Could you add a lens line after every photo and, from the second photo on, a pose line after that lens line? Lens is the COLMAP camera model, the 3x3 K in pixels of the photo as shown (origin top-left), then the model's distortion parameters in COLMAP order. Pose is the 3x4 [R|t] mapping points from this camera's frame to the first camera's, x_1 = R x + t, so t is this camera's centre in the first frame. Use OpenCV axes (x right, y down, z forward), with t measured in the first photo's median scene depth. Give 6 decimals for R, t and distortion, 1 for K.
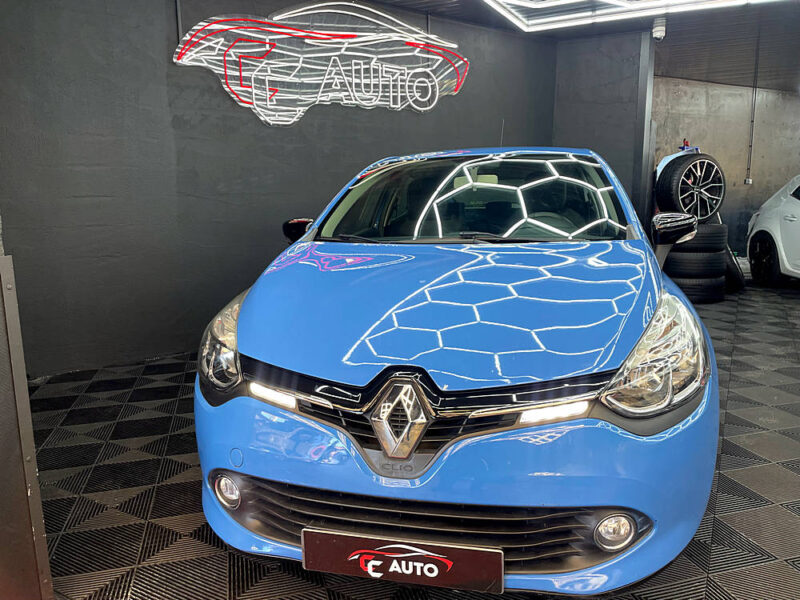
lens RADIAL K [[583.7, 0, 400.0], [0, 583.7, 300.0], [0, 0, 1]] dist [0.053651, -0.082547]
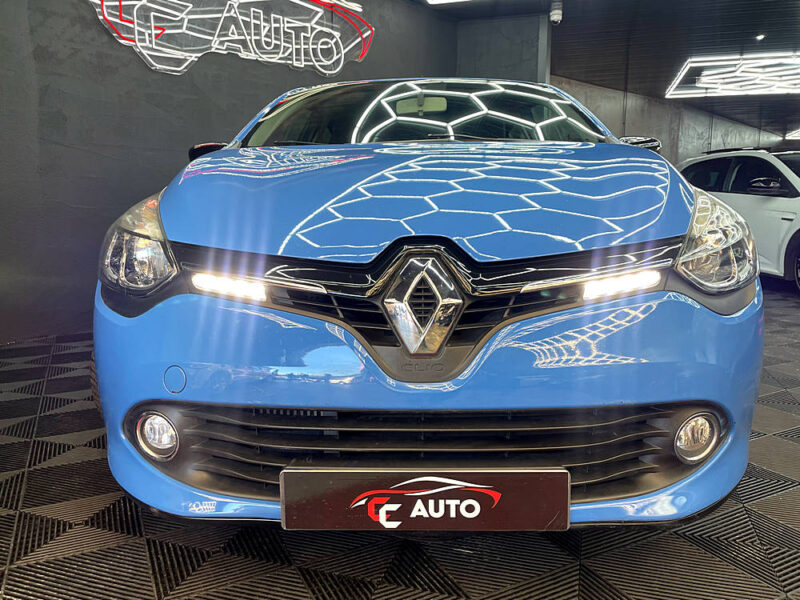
lens RADIAL K [[583.7, 0, 400.0], [0, 583.7, 300.0], [0, 0, 1]] dist [0.053651, -0.082547]
pose [[0.978845, -0.017783, 0.203830, -0.059081], [0.022320, 0.999551, -0.019981, 0.072707], [-0.203383, 0.024108, 0.978802, 0.102371]]
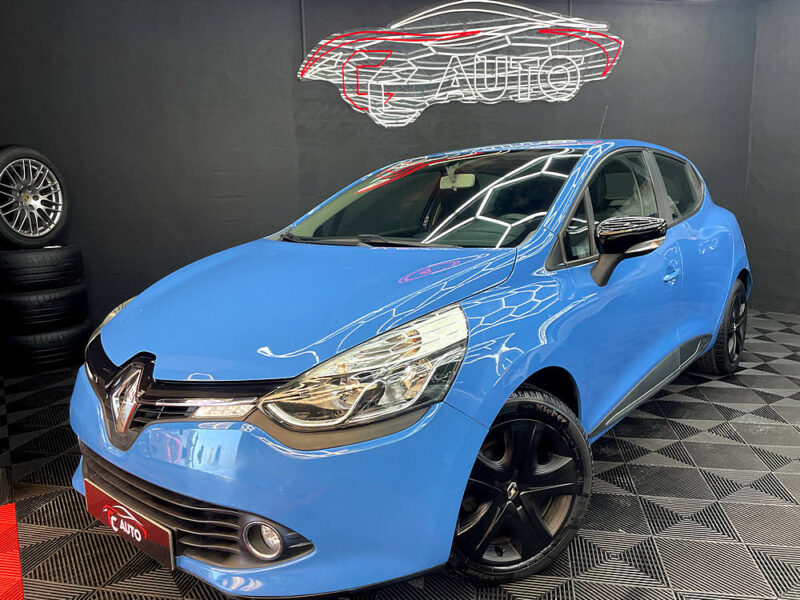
lens RADIAL K [[583.7, 0, 400.0], [0, 583.7, 300.0], [0, 0, 1]] dist [0.053651, -0.082547]
pose [[0.894488, 0.069202, -0.441705, 0.326914], [-0.065104, 0.997579, 0.024452, -0.016749], [0.442327, 0.006885, 0.896827, 0.070445]]
